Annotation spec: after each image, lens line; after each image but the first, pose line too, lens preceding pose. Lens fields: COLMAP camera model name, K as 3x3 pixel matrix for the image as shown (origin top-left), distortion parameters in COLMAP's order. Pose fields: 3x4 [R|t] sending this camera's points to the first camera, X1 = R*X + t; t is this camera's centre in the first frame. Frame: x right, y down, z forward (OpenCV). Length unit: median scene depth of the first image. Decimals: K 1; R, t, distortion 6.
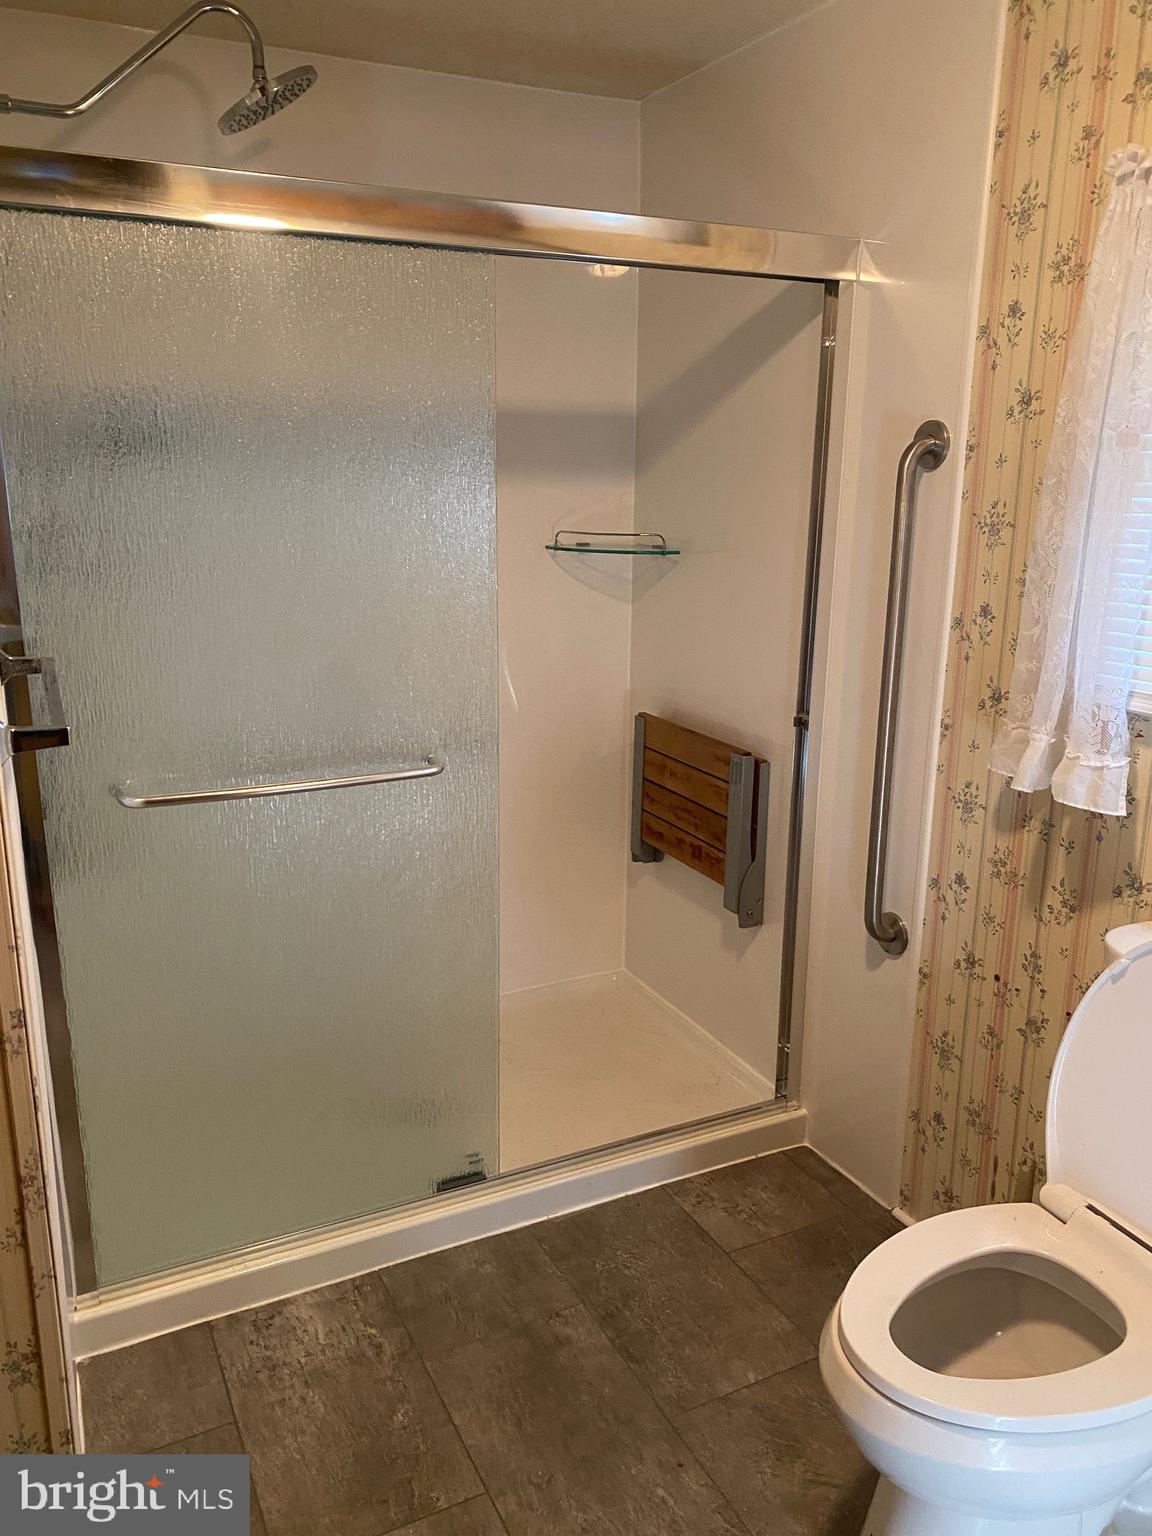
lens RADIAL K [[1169.5, 0, 576.2], [0, 1169.5, 773.9], [0, 0, 1]] dist [0.012813, -0.014513]
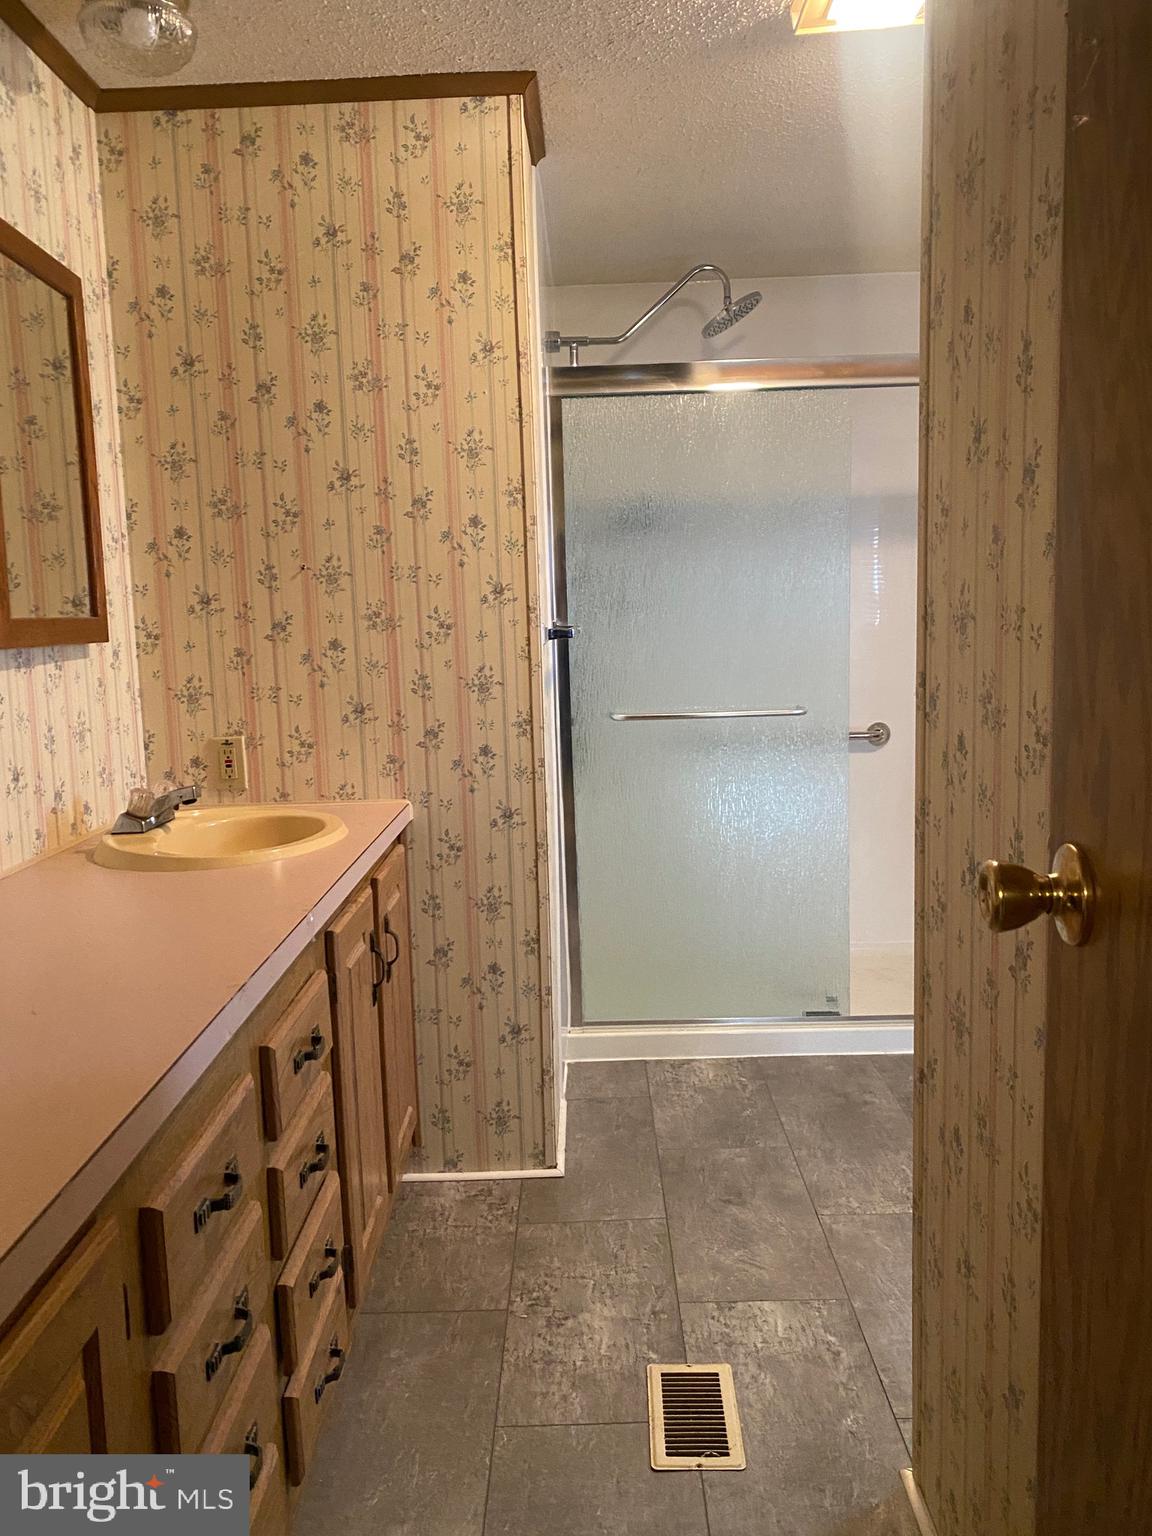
lens RADIAL K [[1166.3, 0, 576.0], [0, 1166.3, 768.0], [0, 0, 1]] dist [0.003371, -0.010153]
pose [[0.892989, 0.019334, -0.449664, 0.299512], [-0.075743, 0.991283, -0.107797, 0.253532], [0.443660, 0.130320, 0.886669, -0.476657]]
